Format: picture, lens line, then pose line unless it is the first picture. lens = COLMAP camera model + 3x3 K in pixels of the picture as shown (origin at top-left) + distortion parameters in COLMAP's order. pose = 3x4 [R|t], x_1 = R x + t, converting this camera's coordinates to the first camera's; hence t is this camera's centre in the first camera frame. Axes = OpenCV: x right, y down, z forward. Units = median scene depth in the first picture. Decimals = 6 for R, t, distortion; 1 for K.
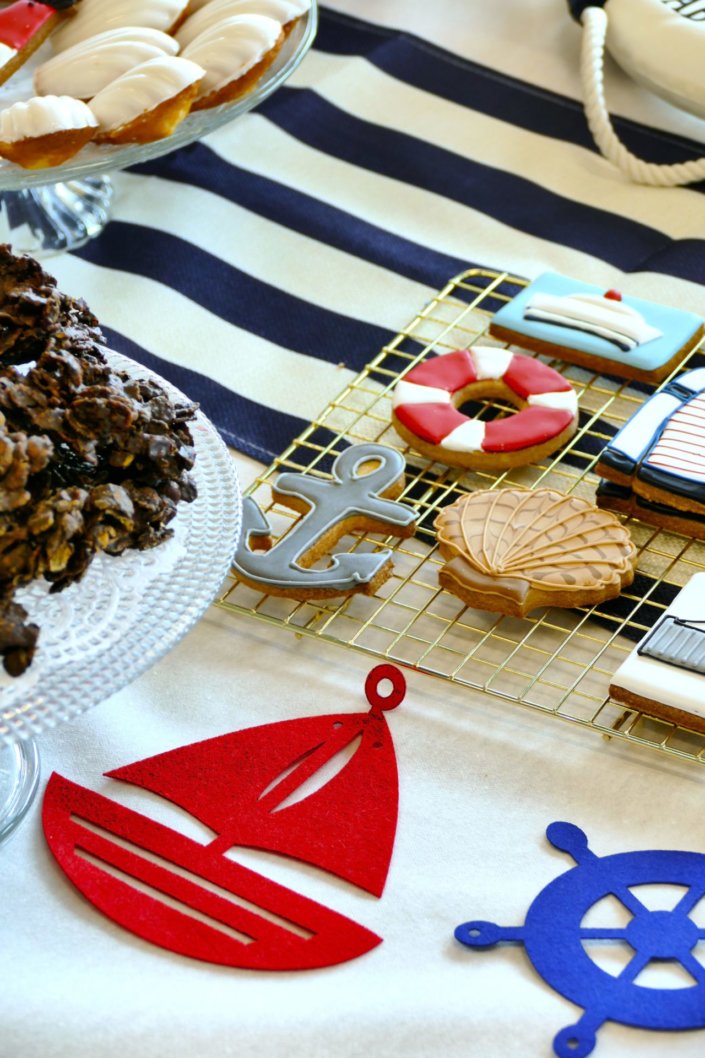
lens RADIAL K [[3350.4, 0, 352.5], [0, 3350.4, 529.0], [0, 0, 1]] dist [0.012657, -1.958122]
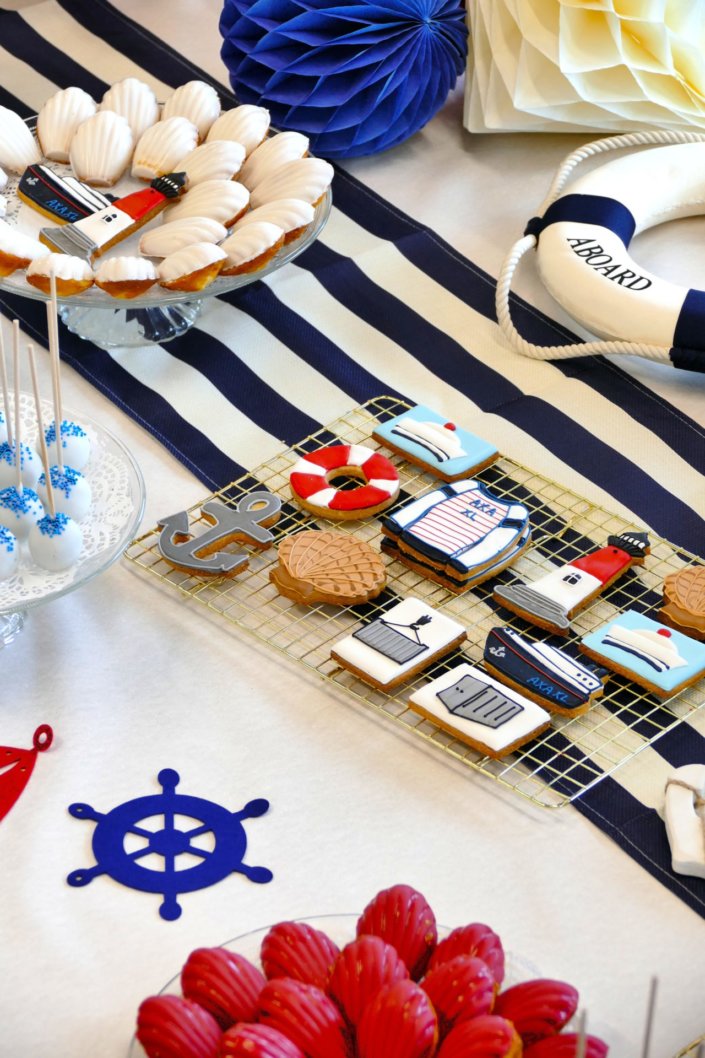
lens RADIAL K [[3350.4, 0, 352.5], [0, 3350.4, 529.0], [0, 0, 1]] dist [0.012657, -1.958122]
pose [[0.971271, 0.164352, -0.172108, 0.335245], [-0.162634, 0.986391, 0.024135, -0.053816], [0.173732, 0.004549, 0.984782, -0.650636]]
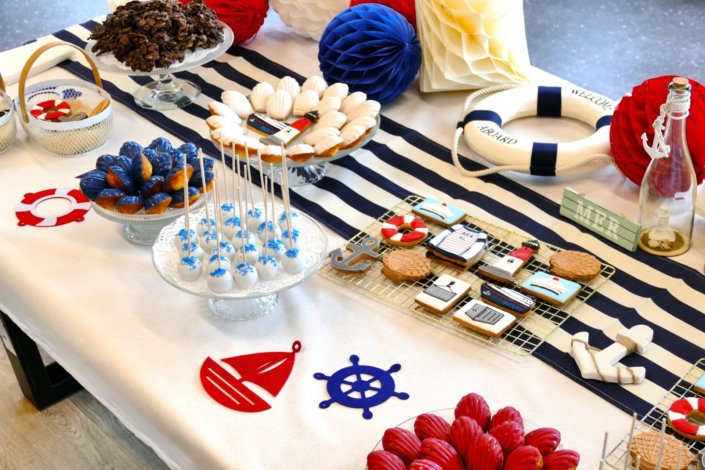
lens RADIAL K [[1231.9, 0, 352.5], [0, 1231.9, 235.0], [0, 0, 1]] dist [-0.081424, 0.047008]
pose [[0.988344, 0.071745, -0.134269, 0.172881], [-0.077126, 0.996396, -0.035307, 0.024513], [0.131252, 0.045251, 0.990316, -0.433416]]
